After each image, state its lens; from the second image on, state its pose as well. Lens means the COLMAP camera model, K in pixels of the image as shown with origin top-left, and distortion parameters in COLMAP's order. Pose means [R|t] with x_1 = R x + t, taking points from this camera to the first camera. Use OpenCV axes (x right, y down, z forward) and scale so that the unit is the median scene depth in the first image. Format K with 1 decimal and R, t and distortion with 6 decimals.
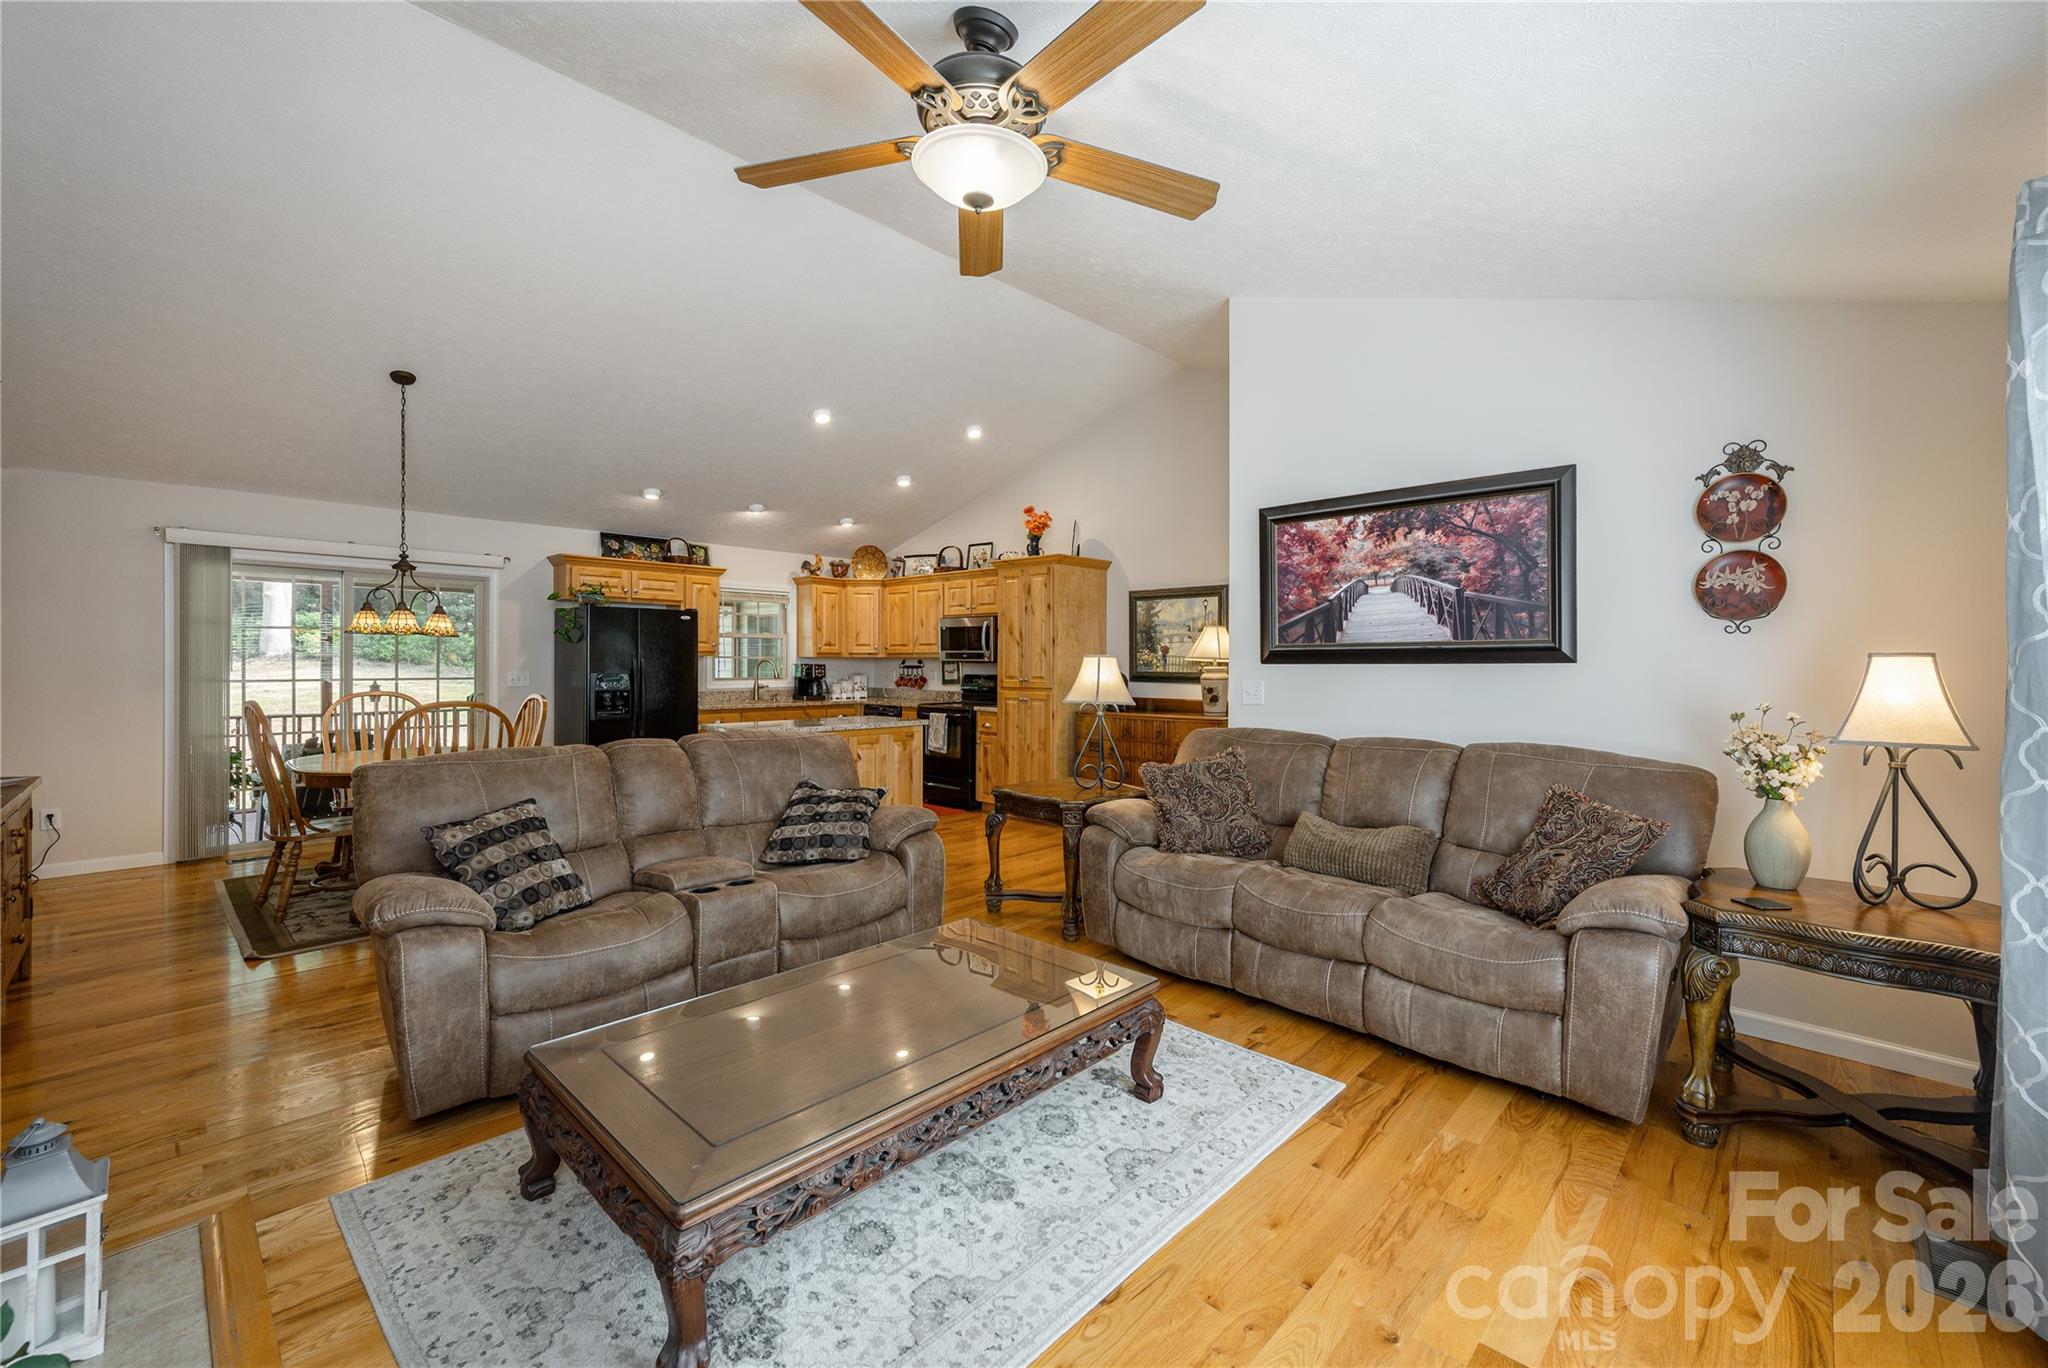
lens RADIAL K [[850.0, 0, 992.5], [0, 850.0, 671.0], [0, 0, 1]] dist [-0.000179, -0.000064]
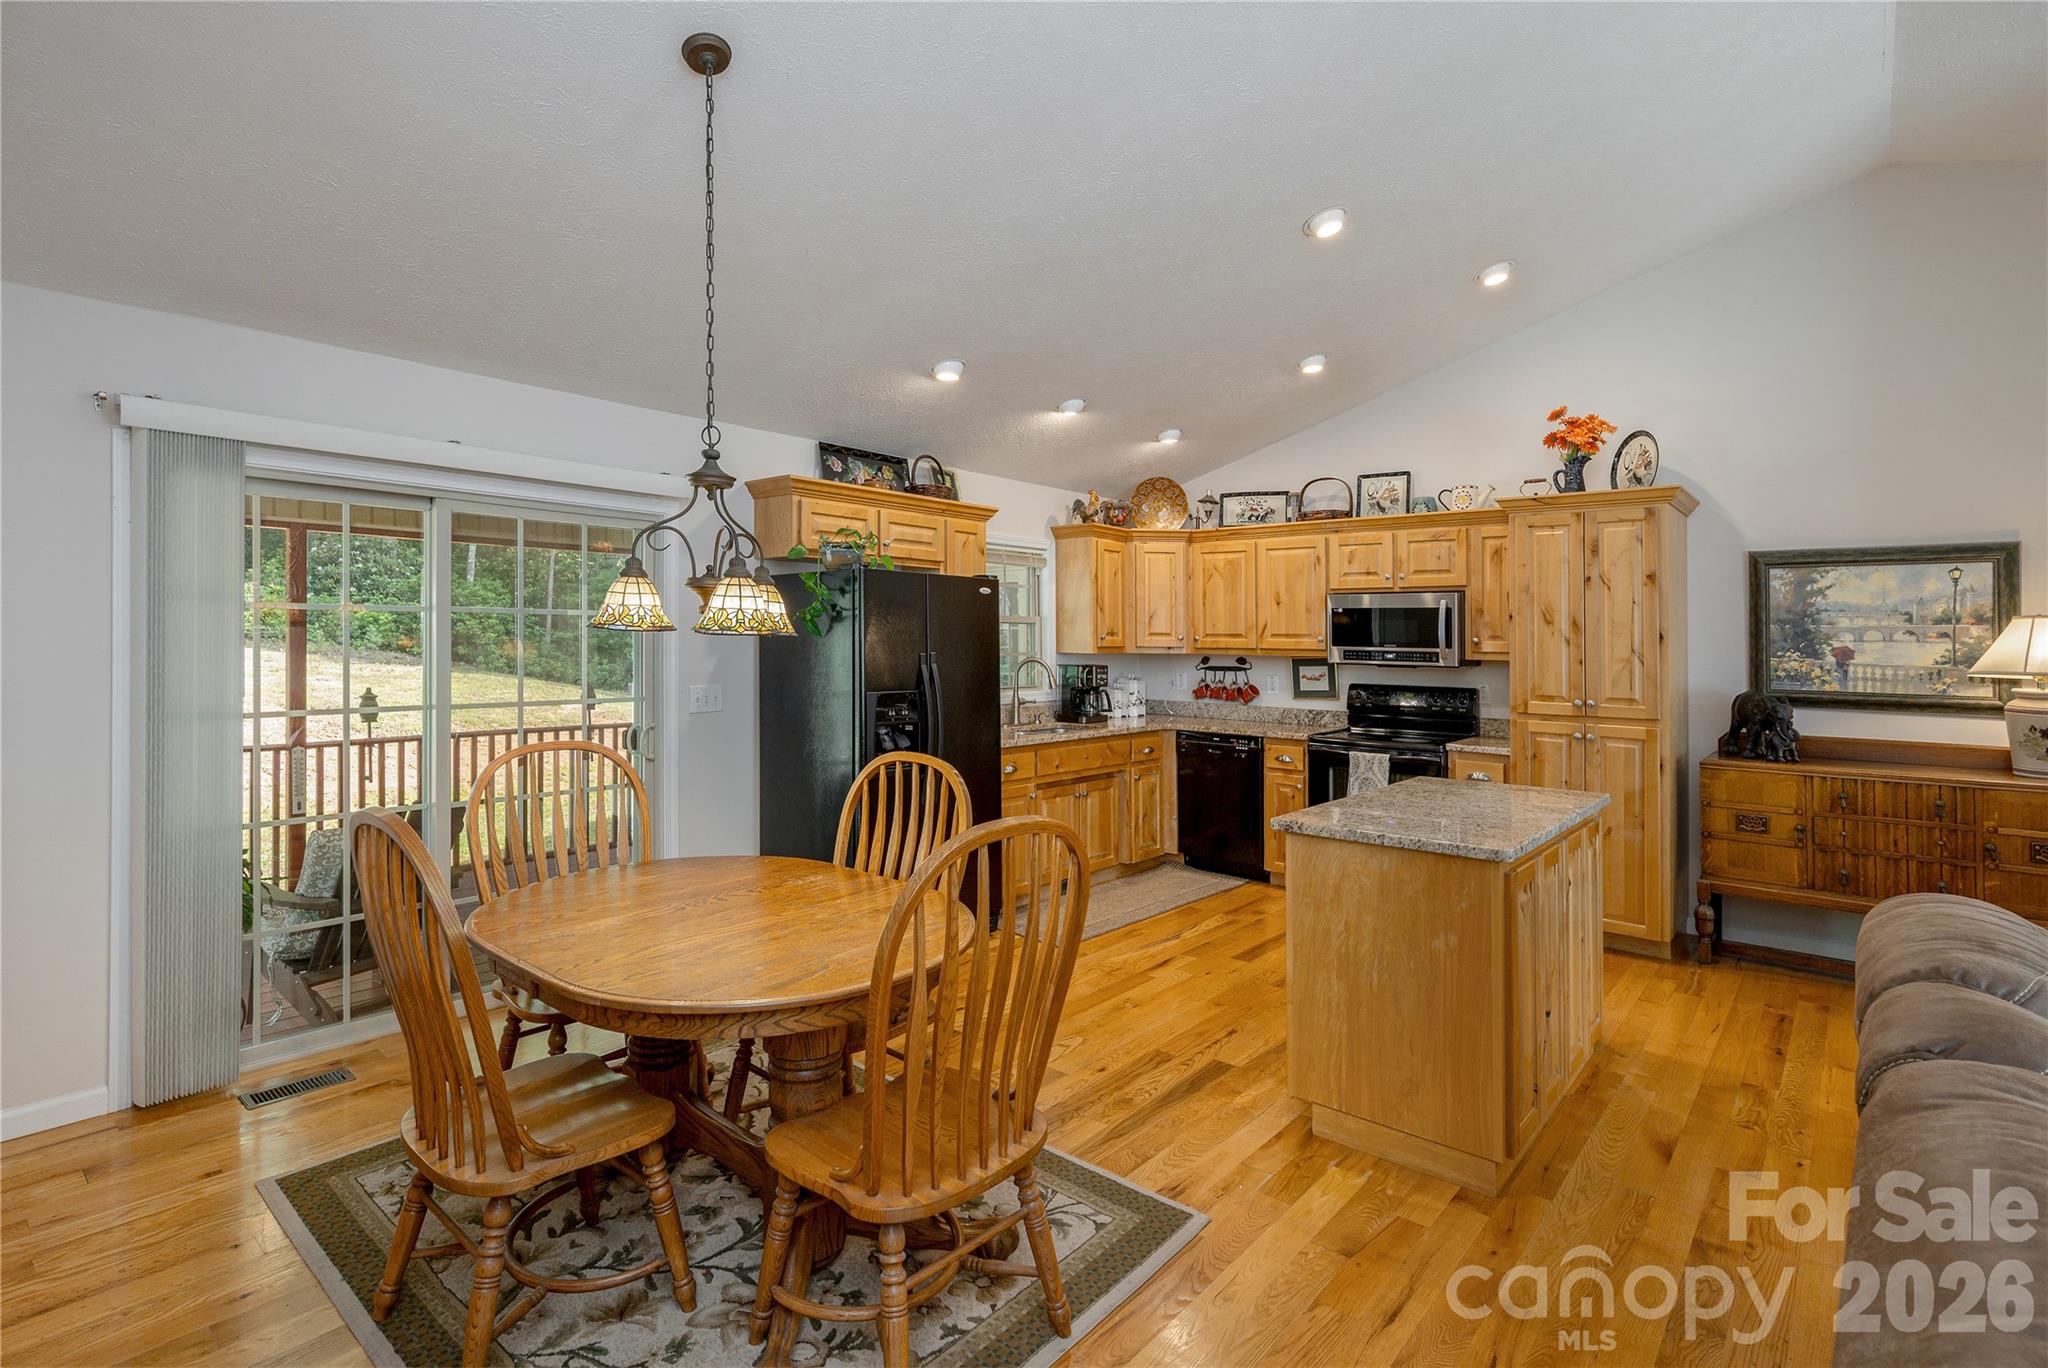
lens RADIAL K [[1000.3, 0, 966.5], [0, 1000.3, 641.1], [0, 0, 1]] dist [0.000444, -0.000064]
pose [[0.998853, 0.006197, 0.047489, -0.381628], [-0.005851, 0.999955, -0.007435, -0.022122], [-0.047533, 0.007149, 0.998844, 0.305848]]
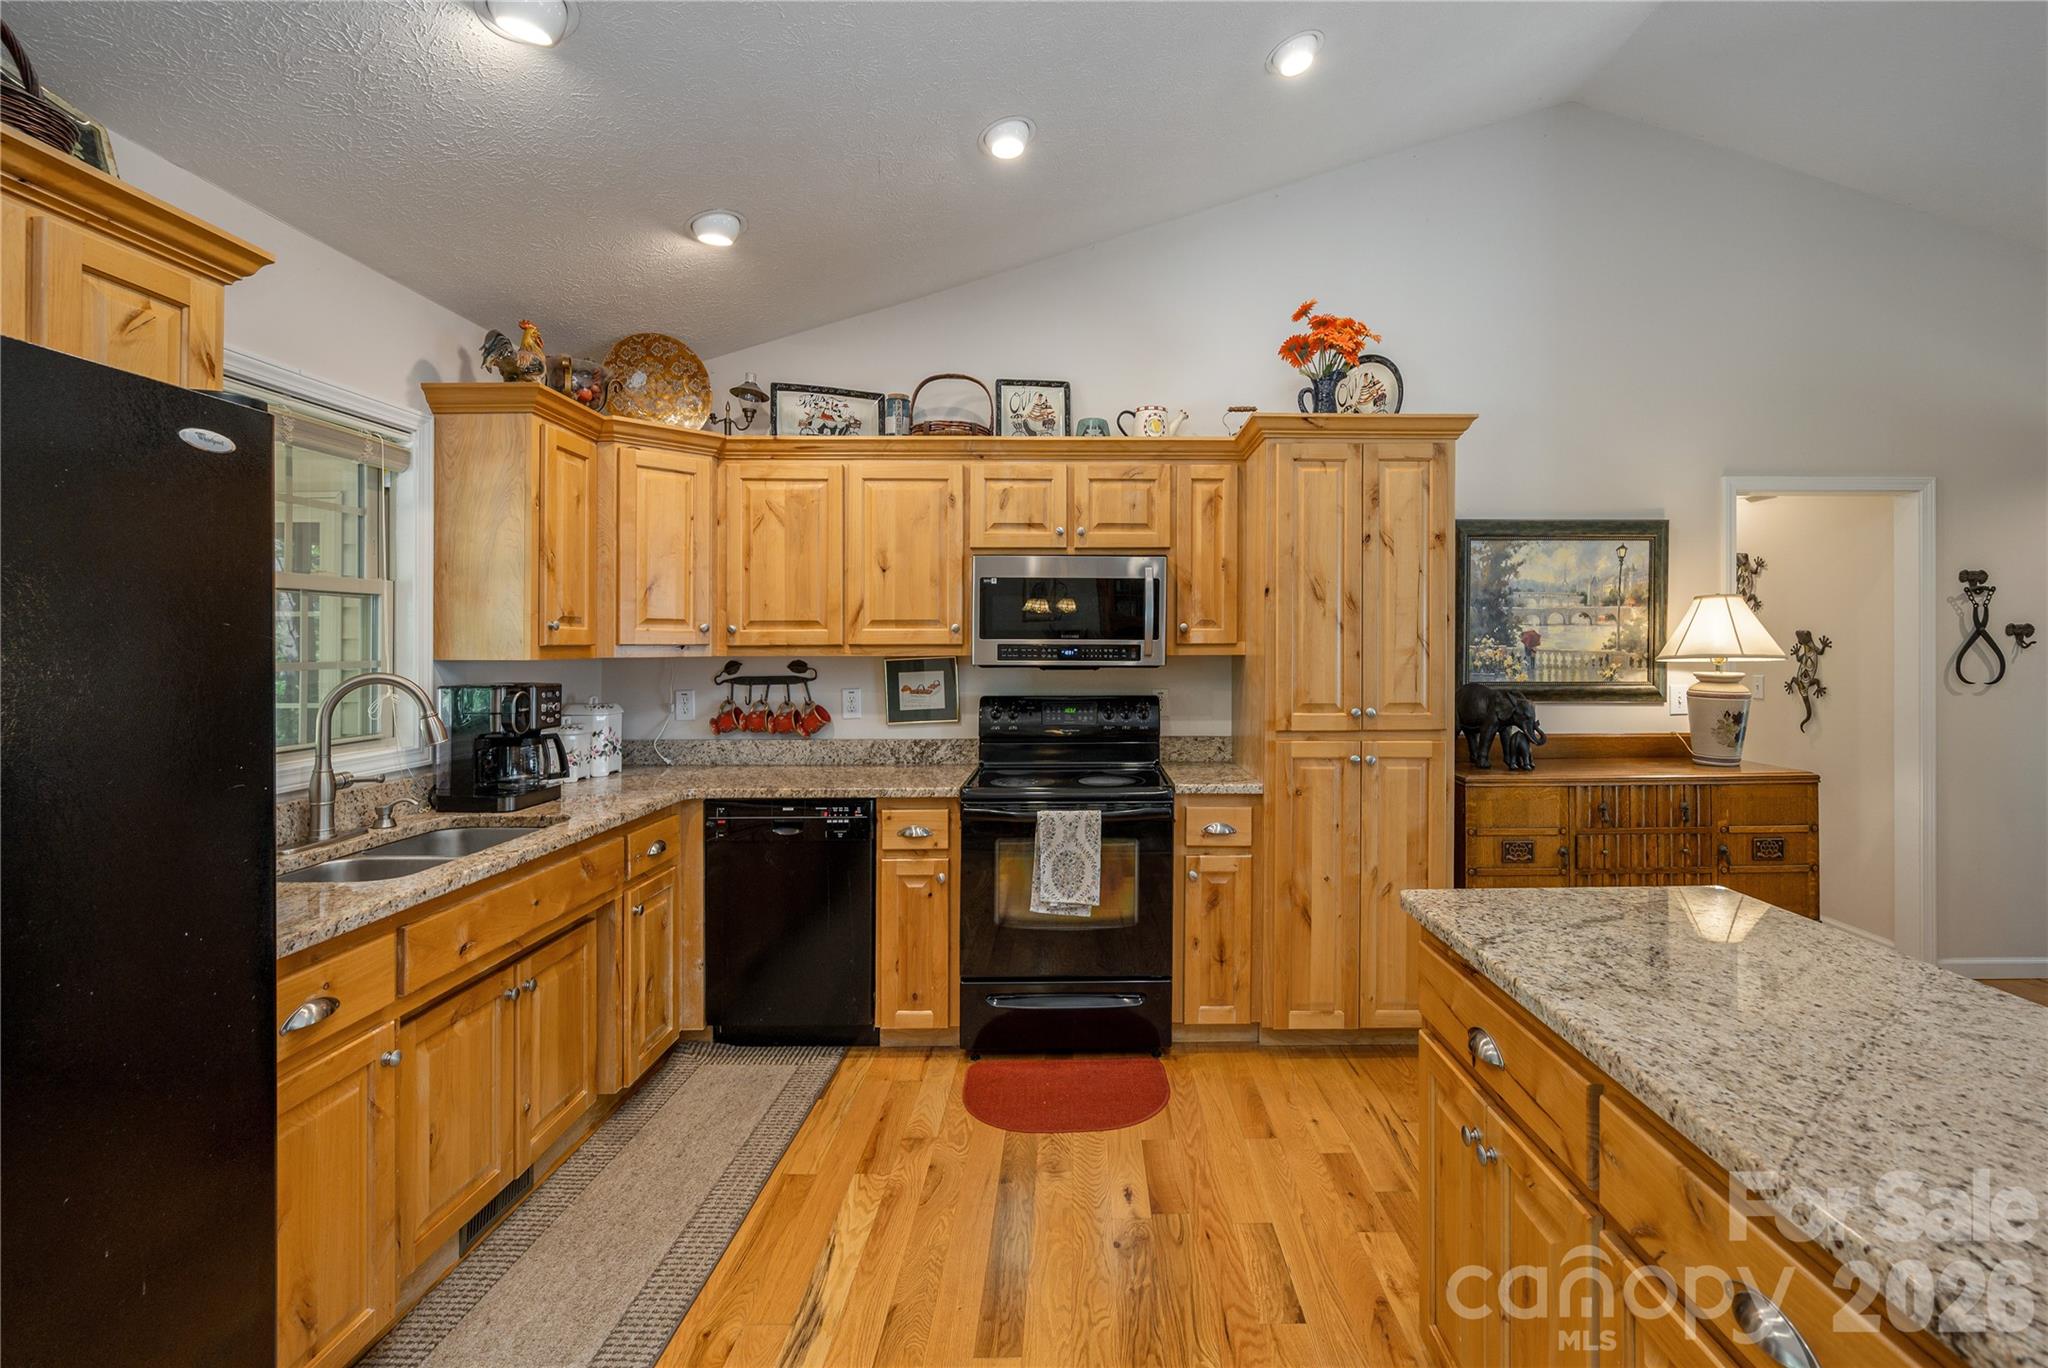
lens RADIAL K [[951.6, 0, 1098.7], [0, 951.6, 616.0], [0, 0, 1]] dist [0.000785, -0.000142]
pose [[0.696768, 0.015029, 0.717139, -0.351393], [0.013699, 0.999319, -0.034252, -0.020102], [-0.717165, 0.033689, 0.696088, 0.700793]]
